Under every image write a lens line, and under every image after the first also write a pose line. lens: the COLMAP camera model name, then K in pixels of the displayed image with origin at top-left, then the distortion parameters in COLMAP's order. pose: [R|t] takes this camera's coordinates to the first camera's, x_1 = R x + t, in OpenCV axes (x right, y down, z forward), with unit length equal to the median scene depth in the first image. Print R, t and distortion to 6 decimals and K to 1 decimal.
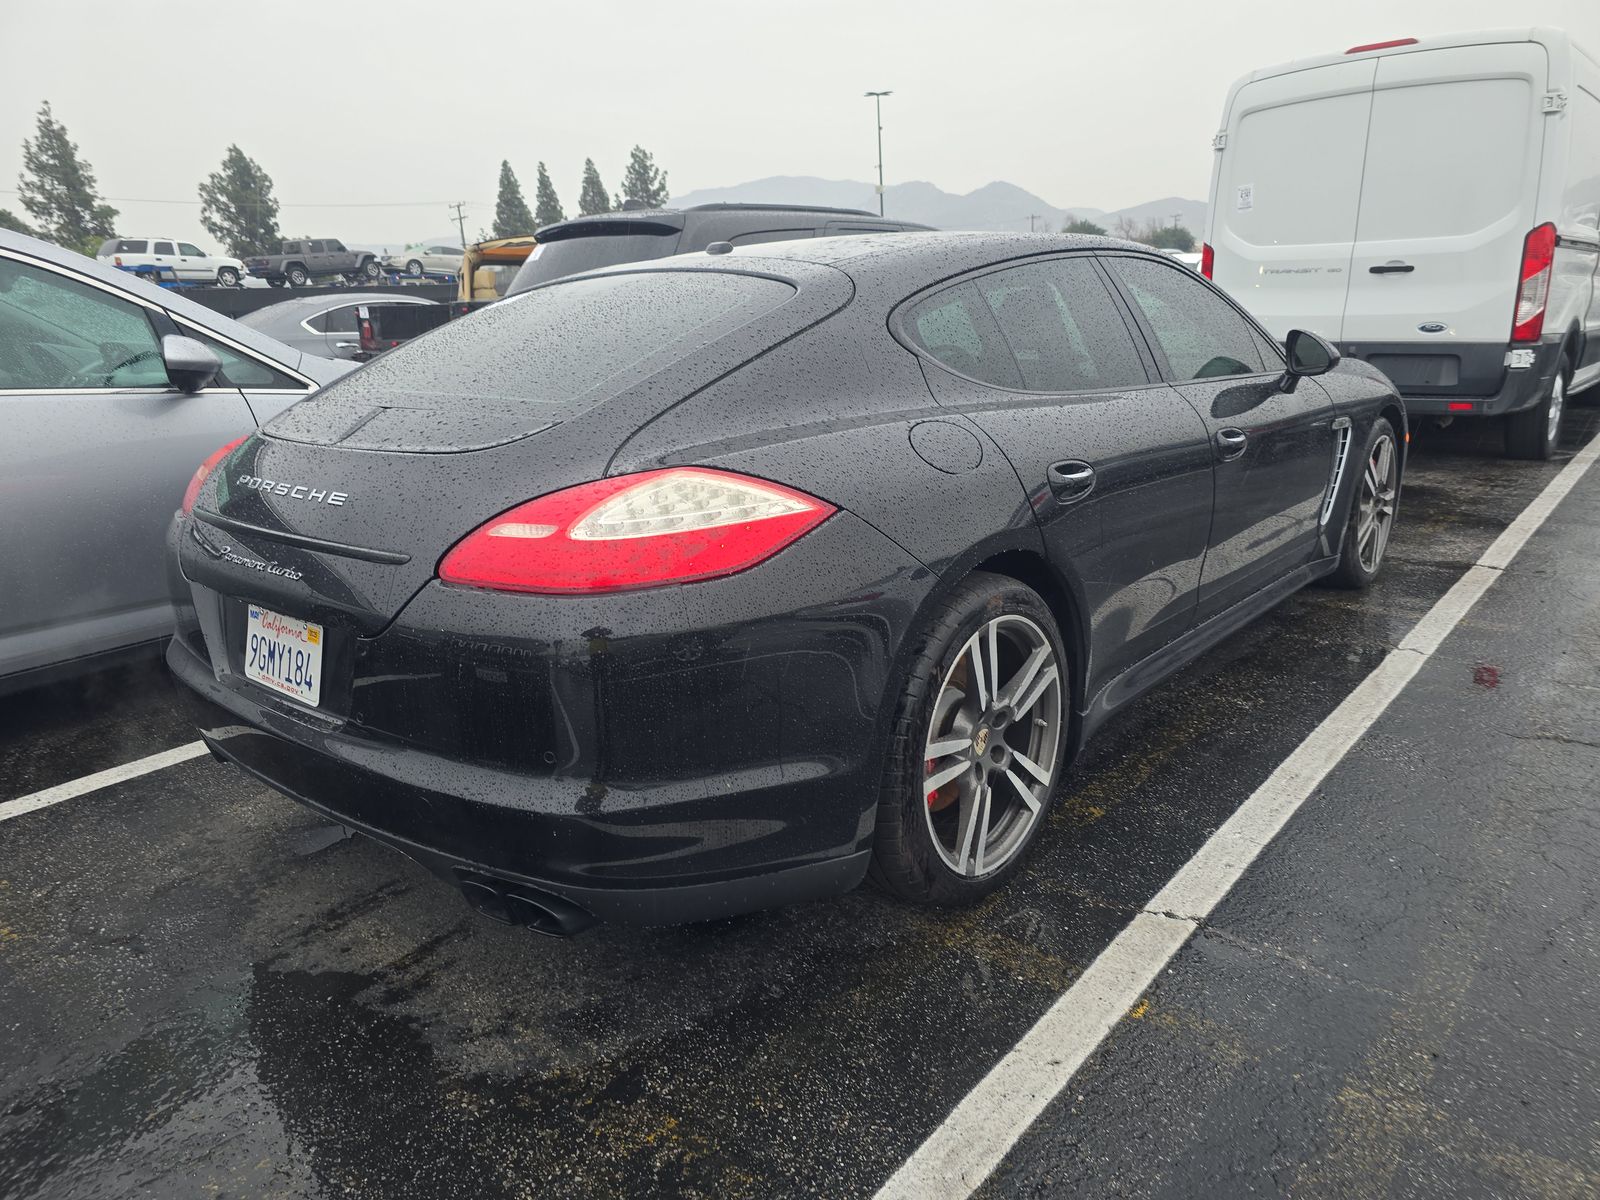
lens RADIAL K [[1075.6, 0, 801.6], [0, 1075.6, 599.0], [0, 0, 1]] dist [0.026279, -0.019056]
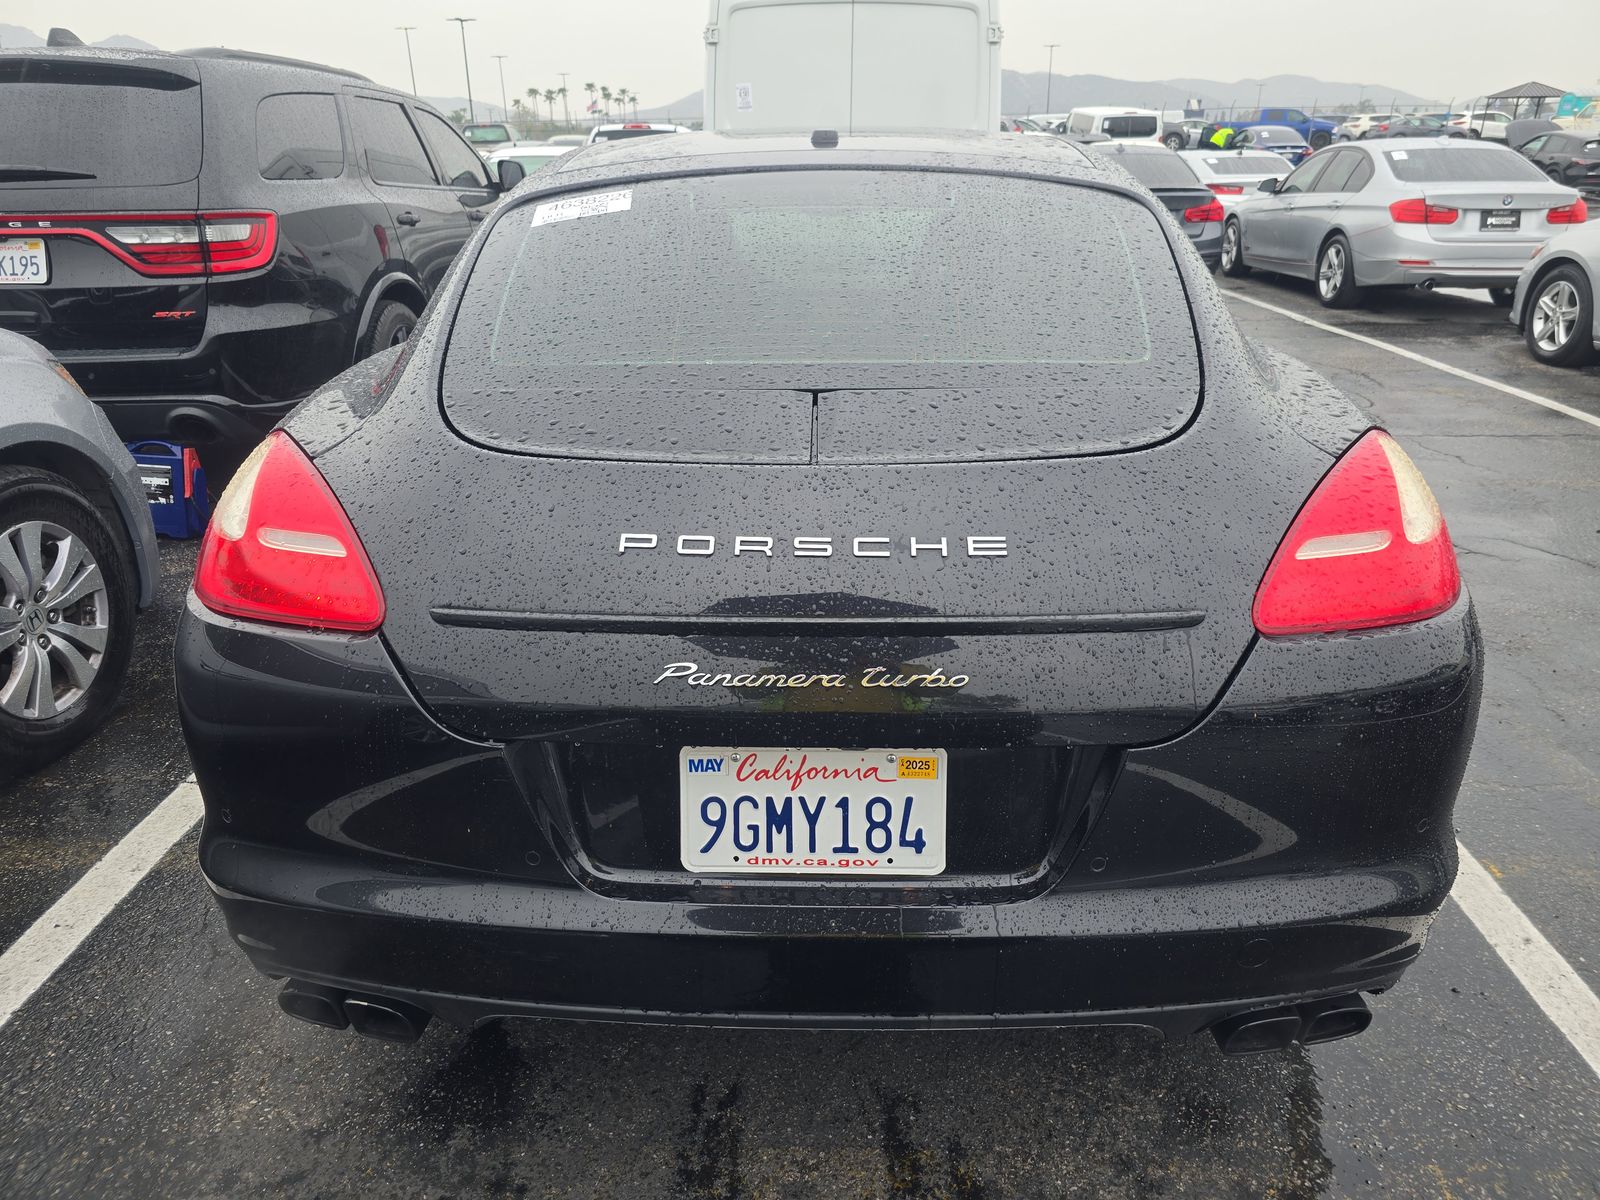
lens RADIAL K [[1075.6, 0, 800.7], [0, 1075.6, 593.3], [0, 0, 1]] dist [0.026279, -0.019056]
pose [[0.777961, -0.199950, 0.595649, -0.811295], [0.146661, 0.979613, 0.137290, -0.152538], [-0.610956, -0.019448, 0.791425, 0.519669]]
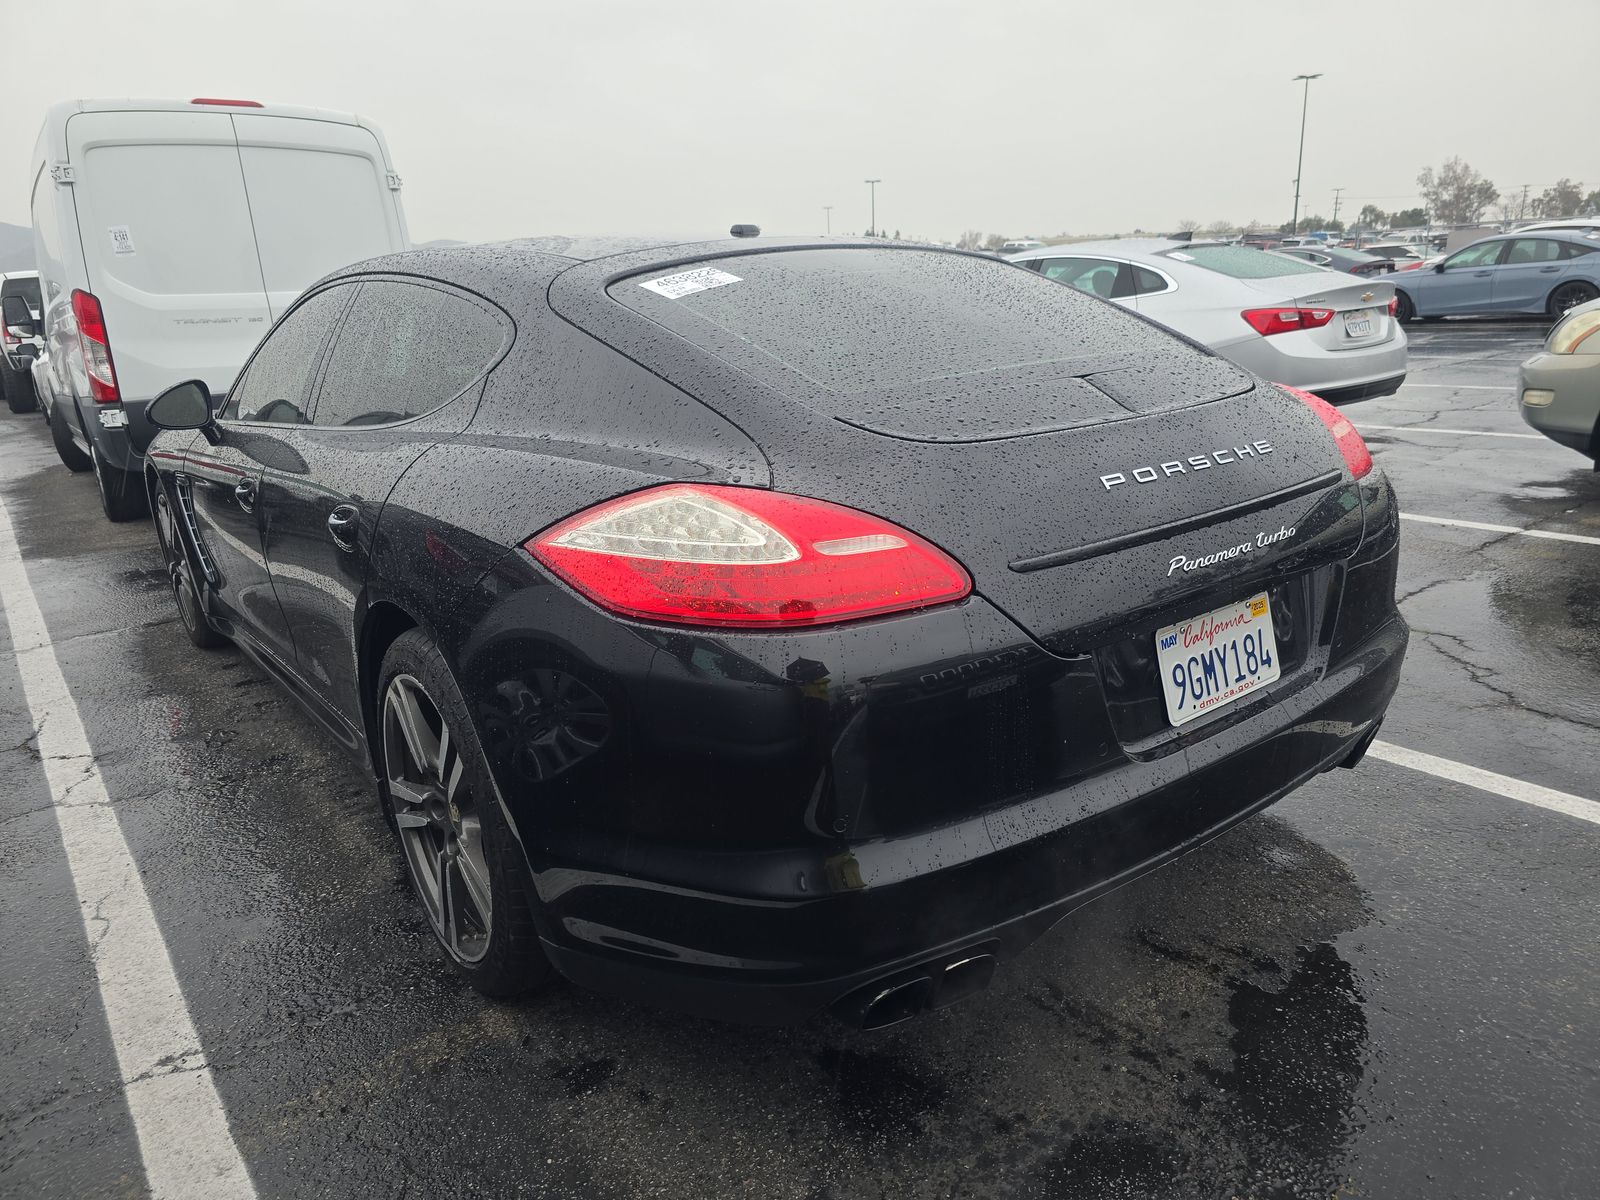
lens RADIAL K [[1075.6, 0, 791.9], [0, 1075.6, 608.7], [0, 0, 1]] dist [0.026279, -0.019056]
pose [[0.210894, -0.245409, 0.946202, -1.314296], [0.310472, 0.934667, 0.173218, -0.229842], [-0.926893, 0.257239, 0.273308, 1.055647]]
